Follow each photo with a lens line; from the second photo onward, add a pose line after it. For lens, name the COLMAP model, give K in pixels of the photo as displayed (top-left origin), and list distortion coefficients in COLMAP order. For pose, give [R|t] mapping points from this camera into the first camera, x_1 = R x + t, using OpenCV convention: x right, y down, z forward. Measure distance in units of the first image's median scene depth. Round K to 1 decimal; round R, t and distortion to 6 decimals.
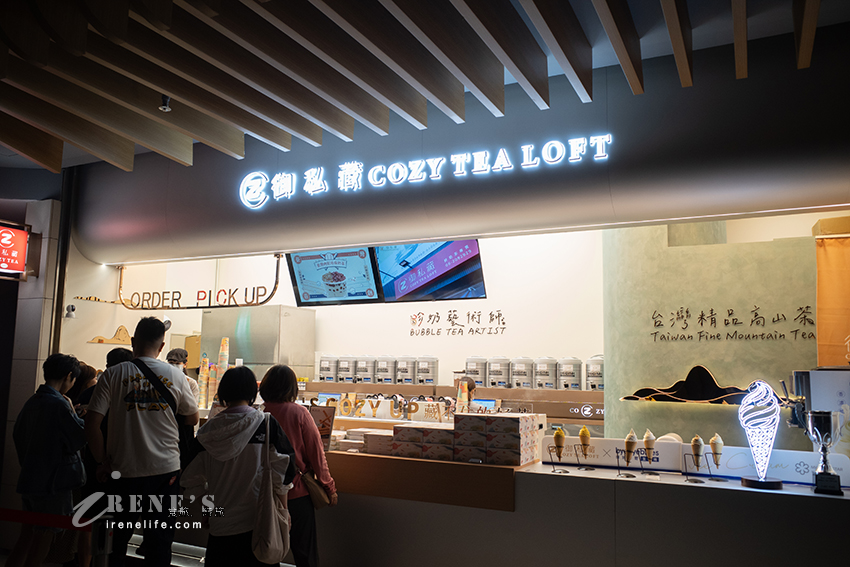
lens RADIAL K [[689.4, 0, 424.4], [0, 689.4, 302.0], [0, 0, 1]] dist [-0.070842, 0.081499]
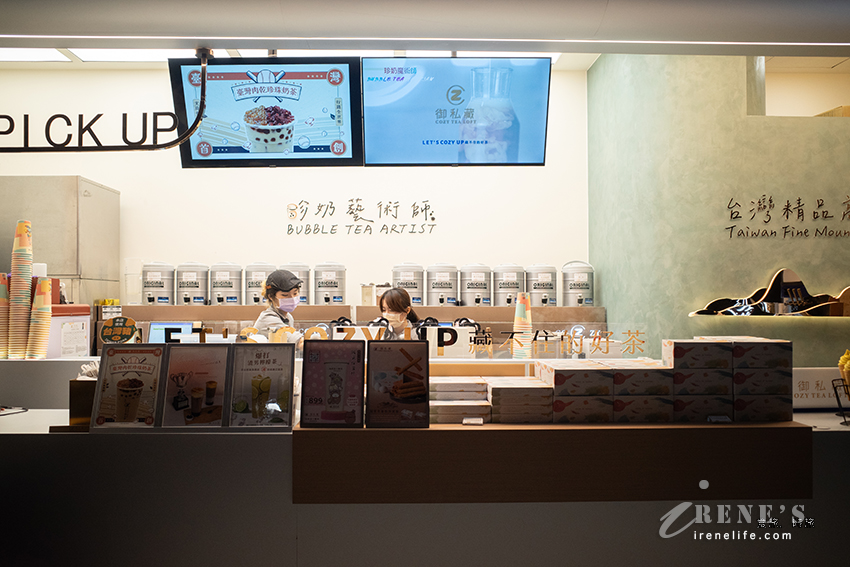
lens RADIAL K [[689.4, 0, 424.4], [0, 689.4, 302.0], [0, 0, 1]] dist [-0.070842, 0.081499]
pose [[0.877763, -0.018295, 0.478746, -0.314896], [-0.032258, 0.994746, 0.097157, 0.062039], [-0.478008, -0.100724, 0.872561, 0.463440]]
